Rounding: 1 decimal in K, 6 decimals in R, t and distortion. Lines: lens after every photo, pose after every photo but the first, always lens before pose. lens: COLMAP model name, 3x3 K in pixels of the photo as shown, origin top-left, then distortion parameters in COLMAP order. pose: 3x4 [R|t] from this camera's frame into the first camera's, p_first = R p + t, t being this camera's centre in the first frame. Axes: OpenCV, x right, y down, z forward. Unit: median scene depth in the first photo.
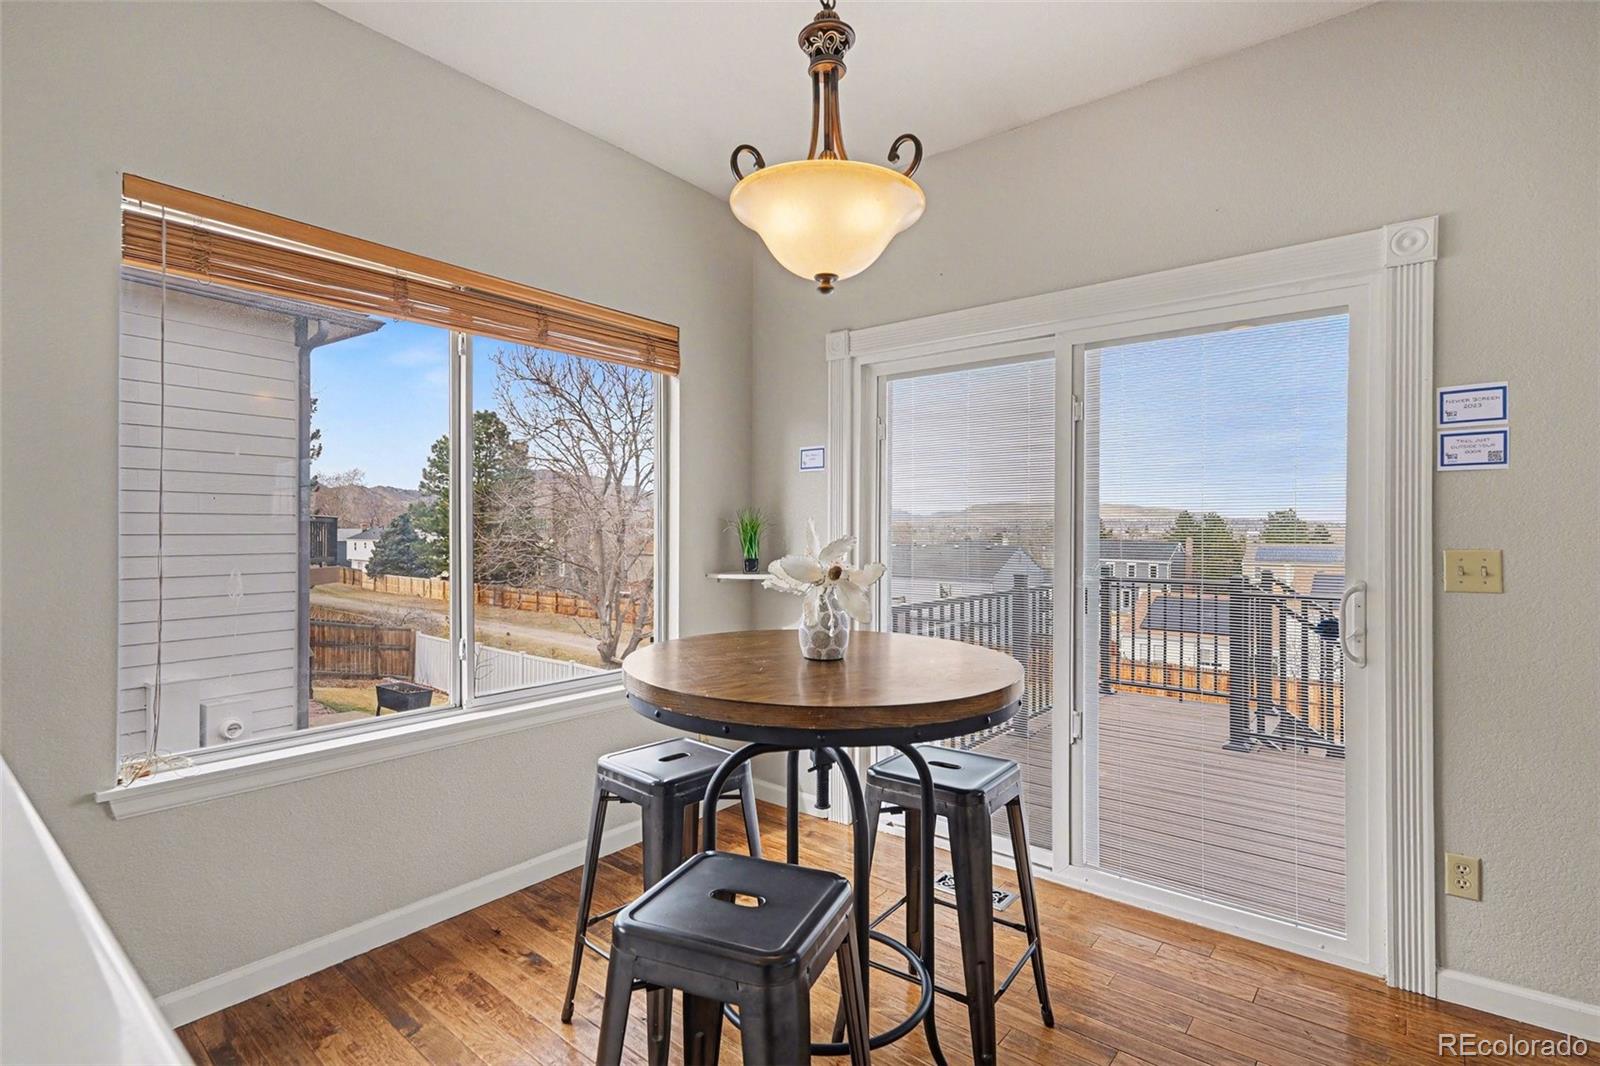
lens RADIAL K [[767.2, 0, 812.3], [0, 767.2, 533.5], [0, 0, 1]] dist [0.003435, -0.002161]
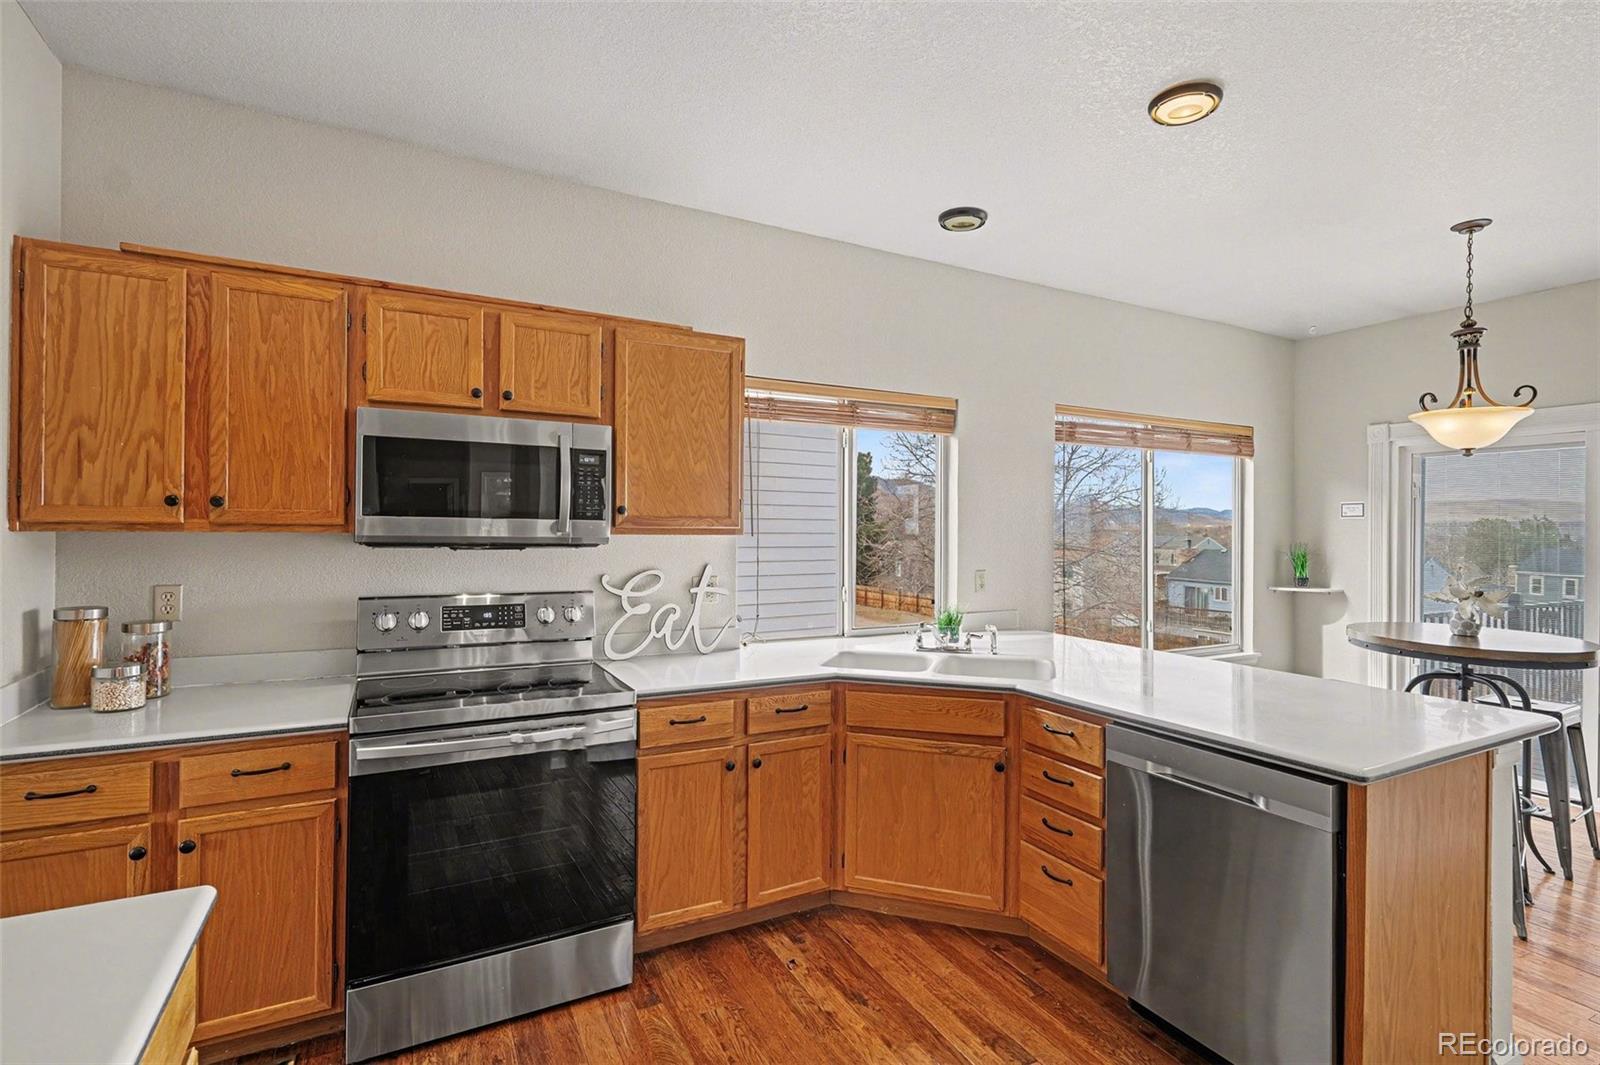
lens RADIAL K [[767.2, 0, 804.6], [0, 767.2, 529.6], [0, 0, 1]] dist [0.003435, -0.002161]
pose [[0.919235, 0.002088, -0.393703, -0.604756], [-0.004999, 0.999967, -0.006369, -0.073272], [0.393677, 0.007823, 0.919216, -1.190318]]
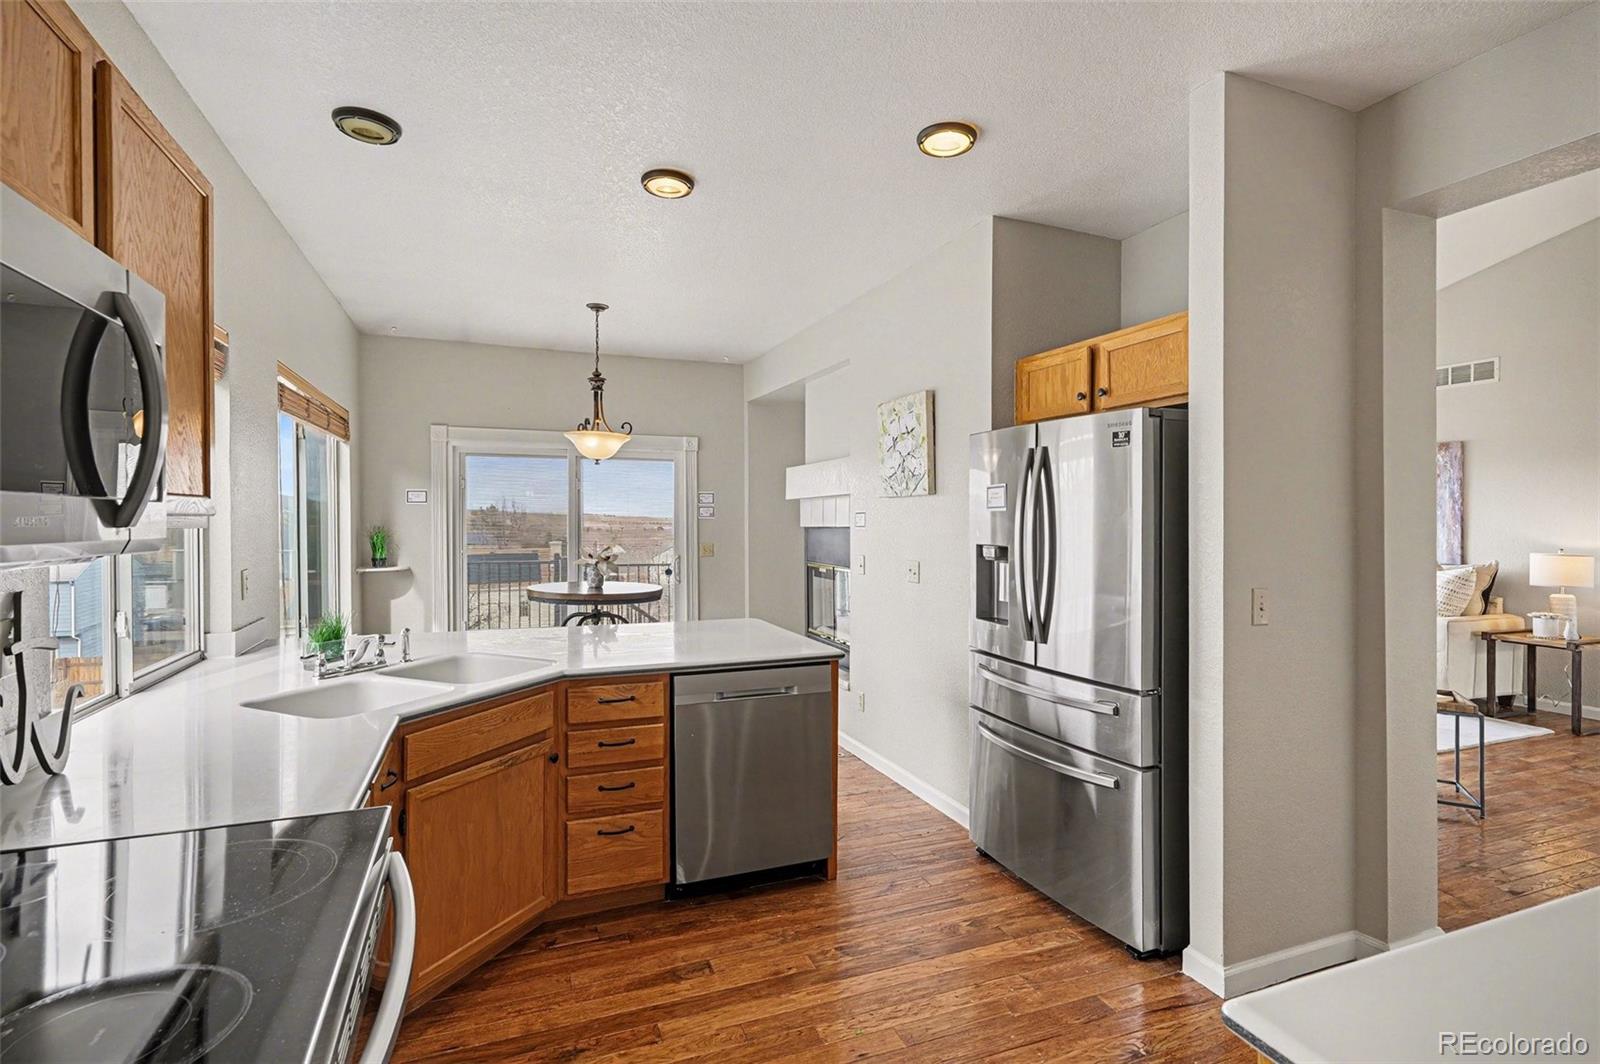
lens RADIAL K [[767.2, 0, 794.7], [0, 767.2, 521.0], [0, 0, 1]] dist [0.003435, -0.002161]
pose [[0.490568, -0.009079, 0.871356, -1.672876], [0.004260, 0.999959, 0.008021, -0.085966], [-0.871393, -0.000222, 0.490586, -0.860465]]
